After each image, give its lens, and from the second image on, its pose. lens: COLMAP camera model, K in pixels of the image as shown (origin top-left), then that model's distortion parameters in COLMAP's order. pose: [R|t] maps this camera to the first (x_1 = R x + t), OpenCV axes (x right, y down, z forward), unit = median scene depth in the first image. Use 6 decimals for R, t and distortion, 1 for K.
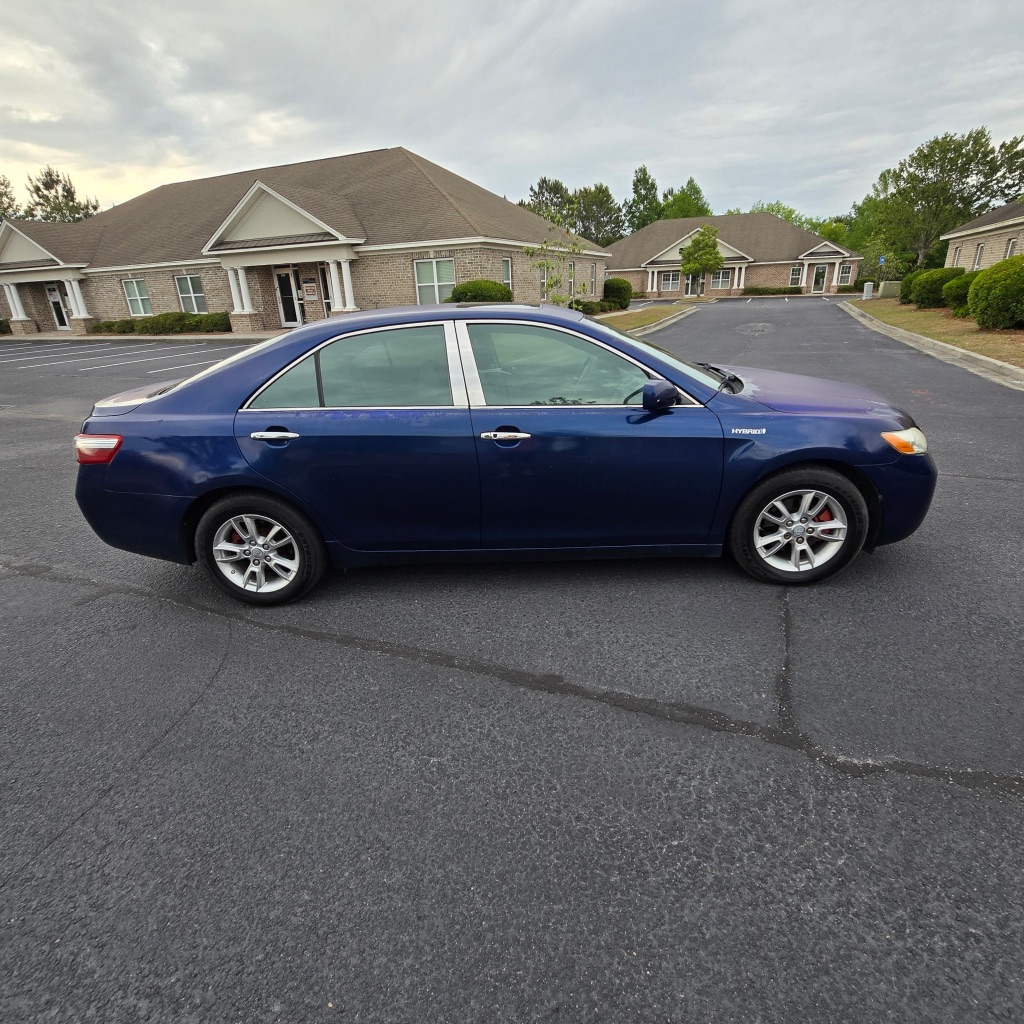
lens RADIAL K [[567.6, 0, 511.6], [0, 567.6, 513.3], [0, 0, 1]] dist [0.001025, -0.001674]
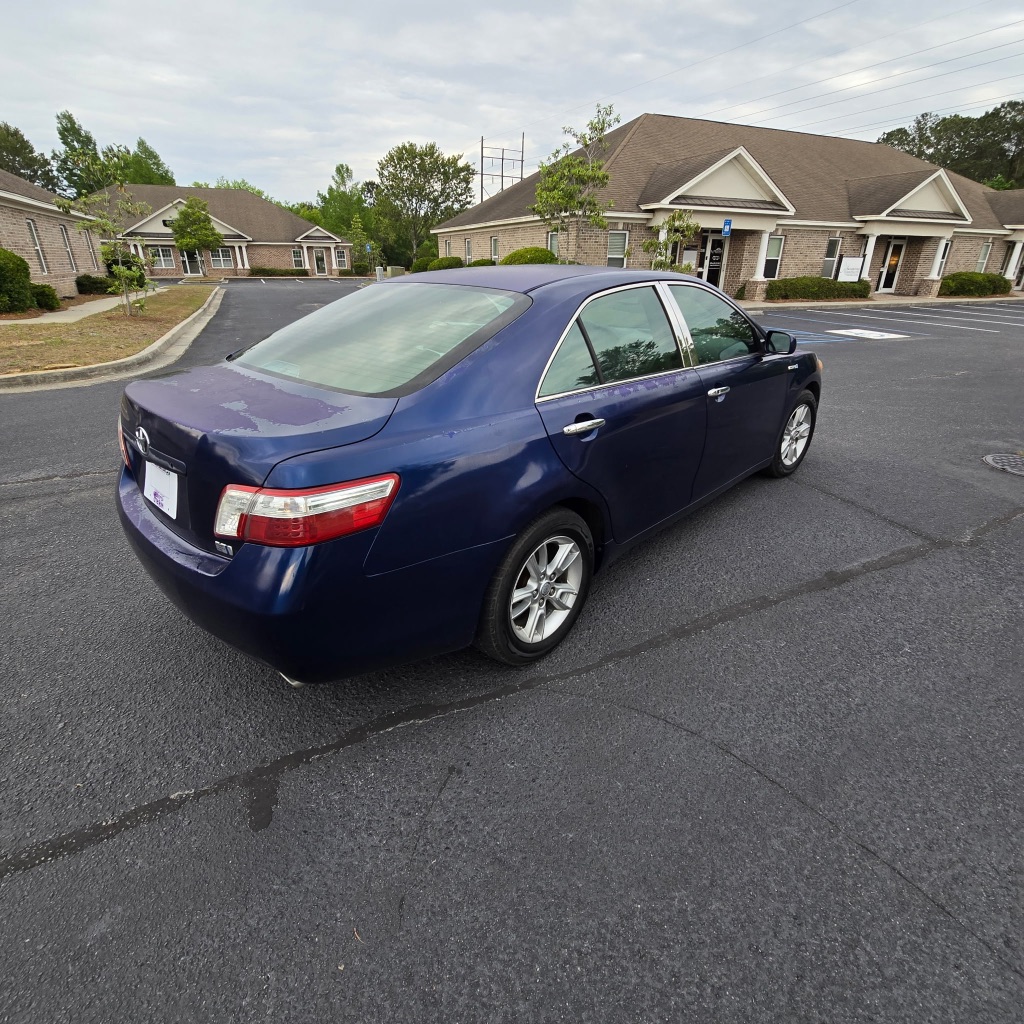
lens RADIAL K [[567.6, 0, 511.6], [0, 567.6, 513.3], [0, 0, 1]] dist [0.001025, -0.001674]
pose [[0.667315, -0.266075, 0.695626, -0.123405], [0.247595, 0.960139, 0.129733, -0.017160], [-0.702416, 0.085660, 0.706593, 0.061366]]
